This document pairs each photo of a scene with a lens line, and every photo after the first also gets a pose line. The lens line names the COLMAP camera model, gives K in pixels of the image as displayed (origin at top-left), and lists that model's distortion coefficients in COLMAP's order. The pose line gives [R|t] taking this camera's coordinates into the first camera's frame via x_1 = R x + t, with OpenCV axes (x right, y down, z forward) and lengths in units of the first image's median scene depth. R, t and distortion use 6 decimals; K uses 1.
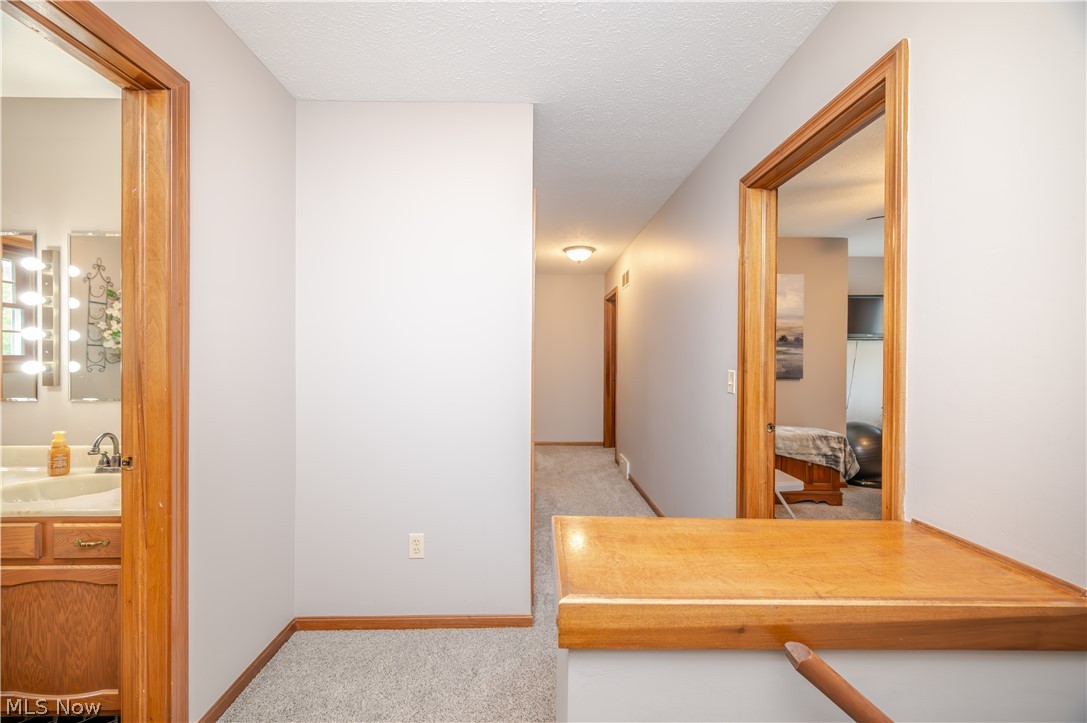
lens RADIAL K [[426.8, 0, 538.8], [0, 426.8, 355.6], [0, 0, 1]] dist [0.001429, -0.000757]
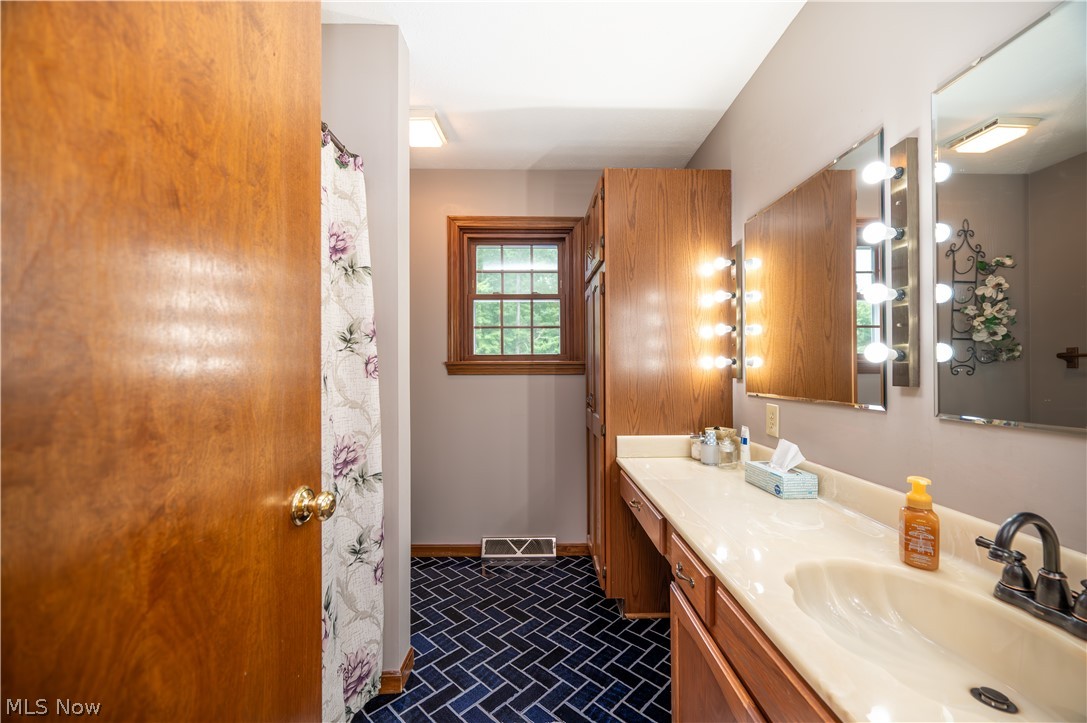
lens RADIAL K [[426.8, 0, 542.9], [0, 426.8, 363.1], [0, 0, 1]] dist [0.001429, -0.000757]
pose [[0.005519, -0.007195, -0.999959, -0.577761], [-0.000118, 0.999974, -0.007195, 0.044331], [0.999985, 0.000158, 0.005518, 0.515121]]
